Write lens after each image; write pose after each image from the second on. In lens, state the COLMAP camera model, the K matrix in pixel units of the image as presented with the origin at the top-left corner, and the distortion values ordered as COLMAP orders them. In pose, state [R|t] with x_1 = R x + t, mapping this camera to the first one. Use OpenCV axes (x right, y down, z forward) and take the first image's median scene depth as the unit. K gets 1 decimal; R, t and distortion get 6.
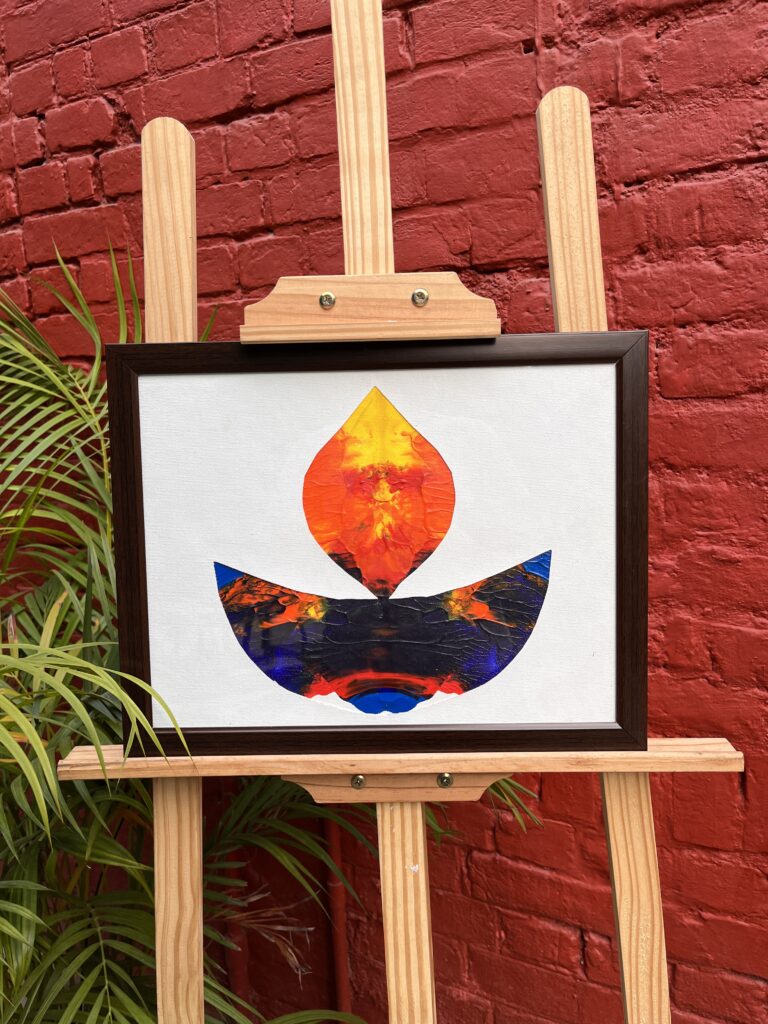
lens RADIAL K [[770.4, 0, 383.6], [0, 770.4, 516.6], [0, 0, 1]] dist [0.102089, -0.147501]
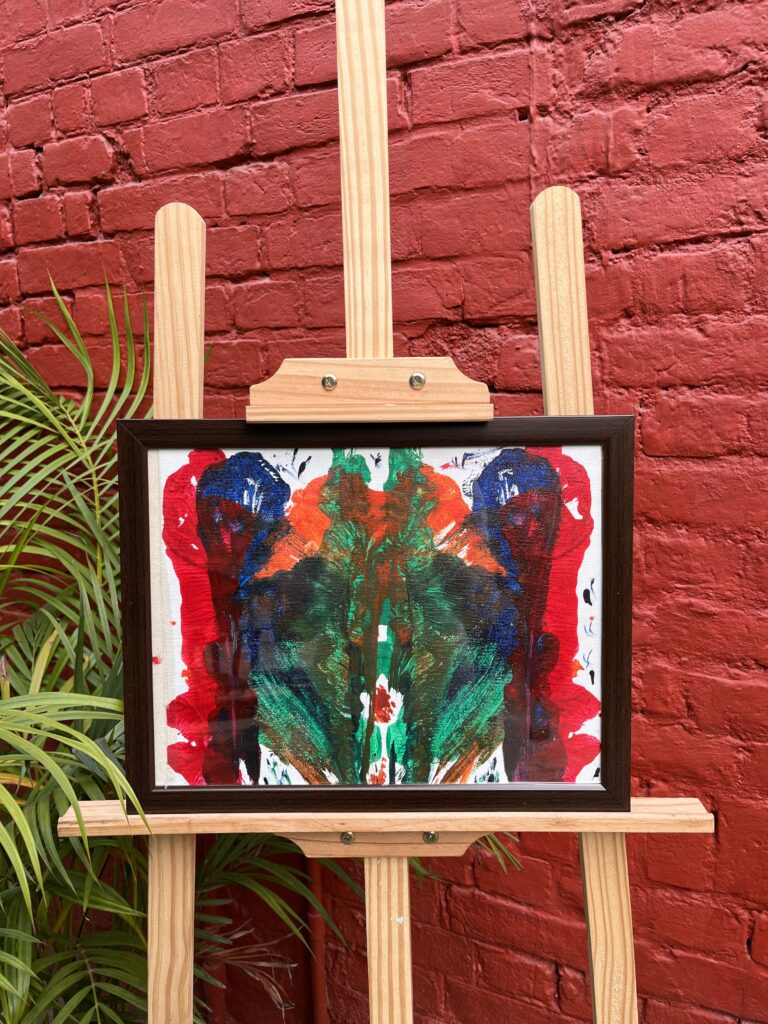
lens RADIAL K [[770.4, 0, 382.6], [0, 770.4, 517.4], [0, 0, 1]] dist [0.102089, -0.147501]
pose [[0.999363, 0.020427, 0.029258, -0.019081], [-0.020230, 0.999771, -0.006990, -0.051046], [-0.029394, 0.006394, 0.999547, -0.025361]]
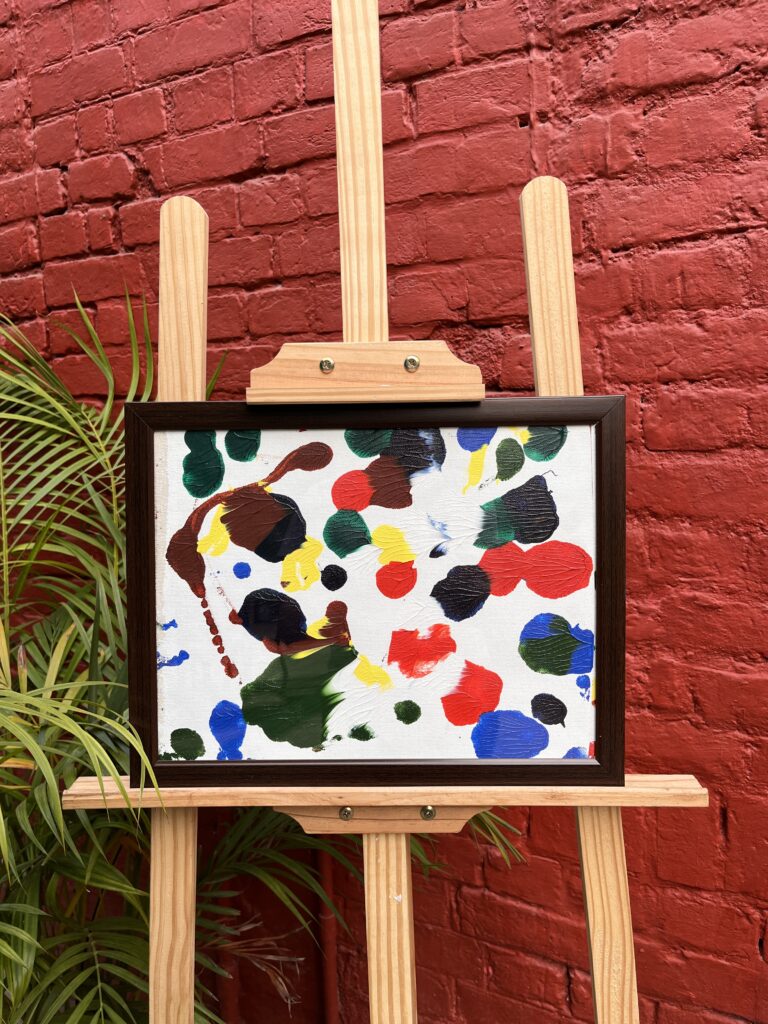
lens RADIAL K [[770.4, 0, 381.8], [0, 770.4, 516.5], [0, 0, 1]] dist [0.102089, -0.147501]
pose [[0.999795, 0.019382, -0.005933, 0.007226], [-0.019600, 0.999036, -0.039278, -0.013097], [0.005166, 0.039386, 0.999211, -0.044834]]
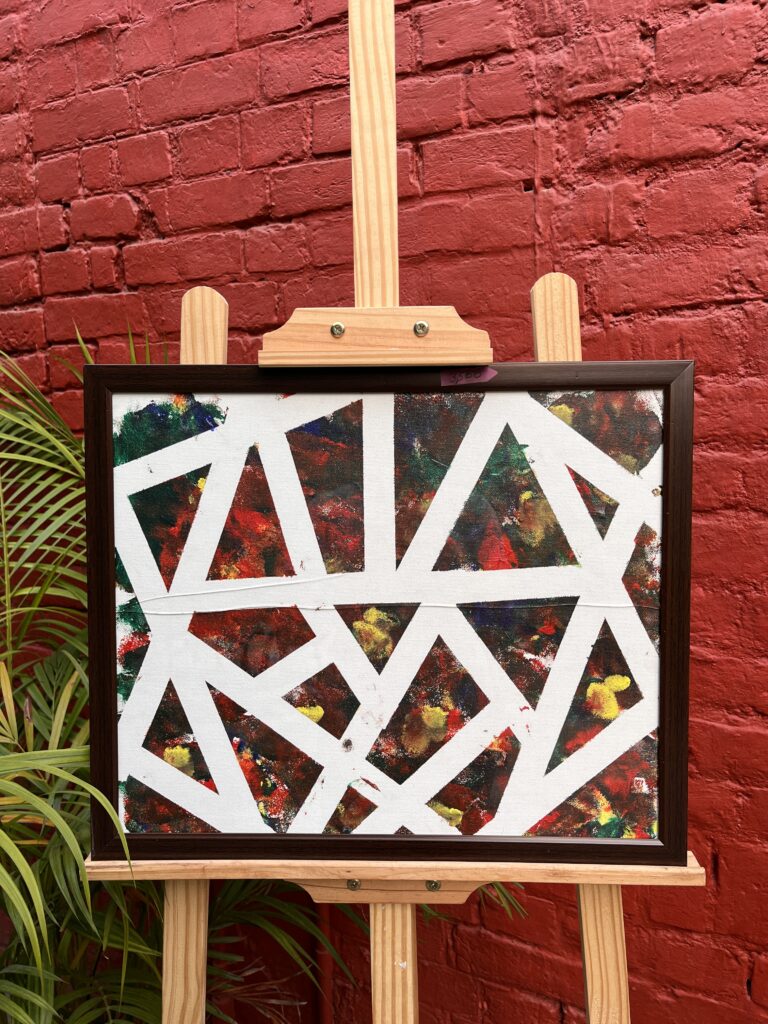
lens RADIAL K [[770.4, 0, 385.3], [0, 770.4, 516.2], [0, 0, 1]] dist [0.102089, -0.147501]
pose [[0.999363, 0.028031, 0.022072, -0.024773], [-0.027172, 0.998898, -0.038277, -0.082520], [-0.023121, 0.037653, 0.999023, -0.066913]]
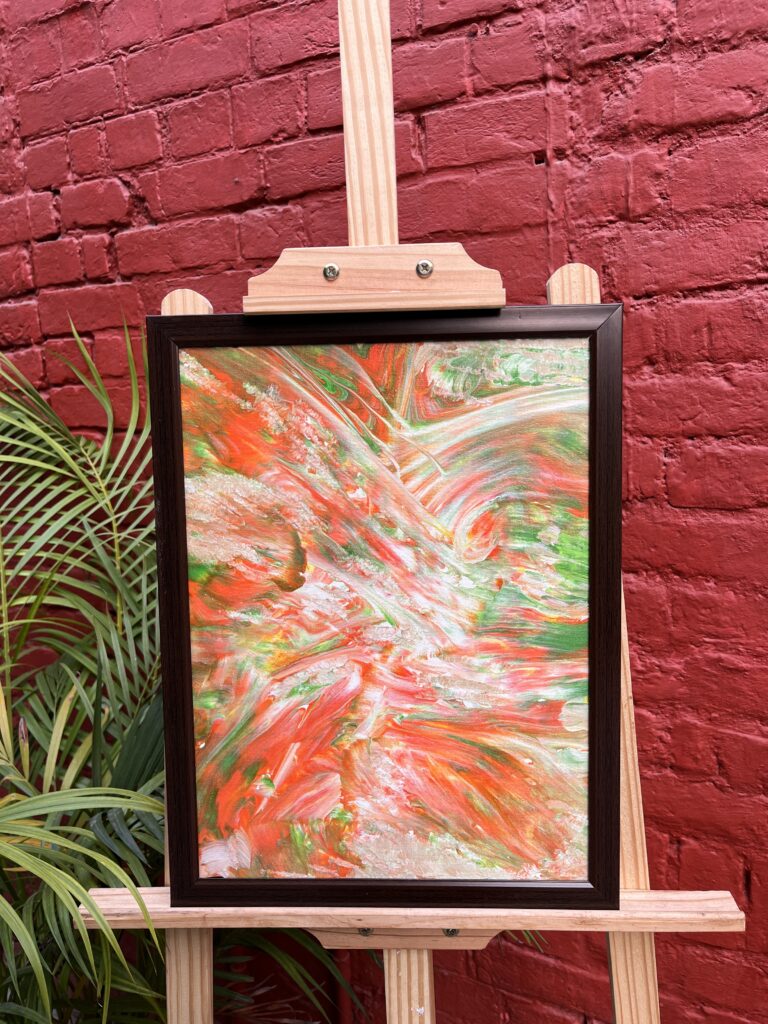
lens RADIAL K [[770.4, 0, 384.3], [0, 770.4, 516.1], [0, 0, 1]] dist [0.102089, -0.147501]
pose [[0.999921, 0.008884, -0.008919, -0.002201], [-0.008905, 0.999958, -0.002274, -0.123762], [0.008899, 0.002353, 0.999958, -0.008314]]
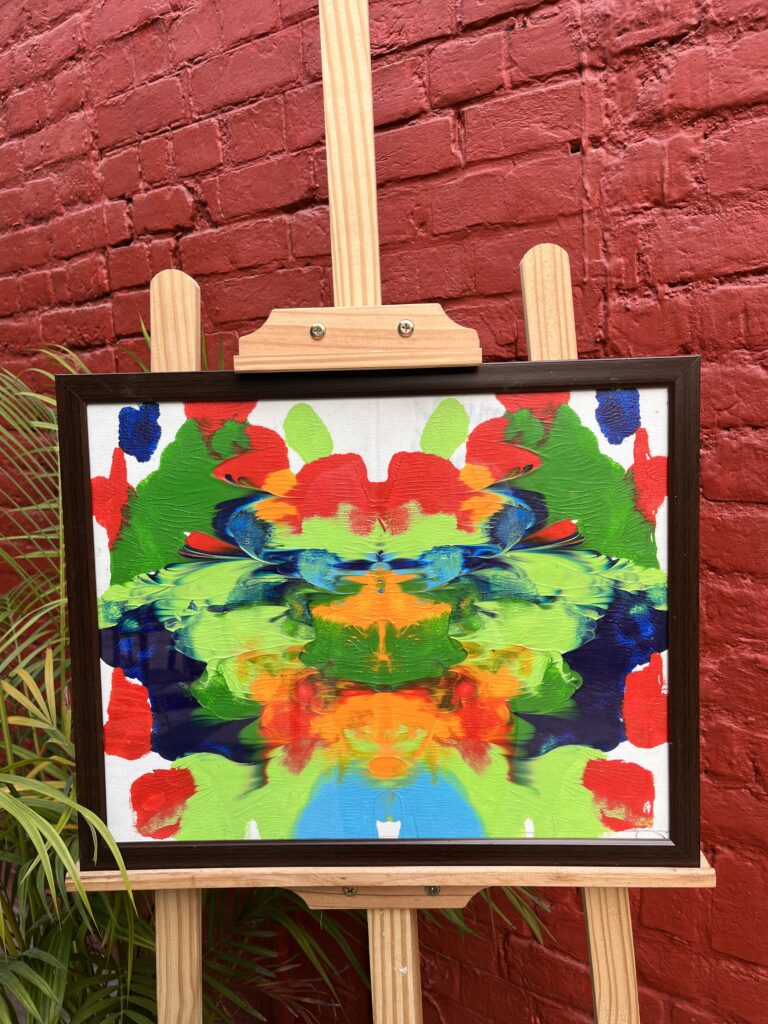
lens RADIAL K [[770.4, 0, 386.4], [0, 770.4, 519.0], [0, 0, 1]] dist [0.102089, -0.147501]
pose [[0.991352, 0.031433, -0.127406, 0.081235], [-0.033397, 0.999354, -0.013302, -0.093885], [0.126905, 0.017442, 0.991761, -0.016127]]
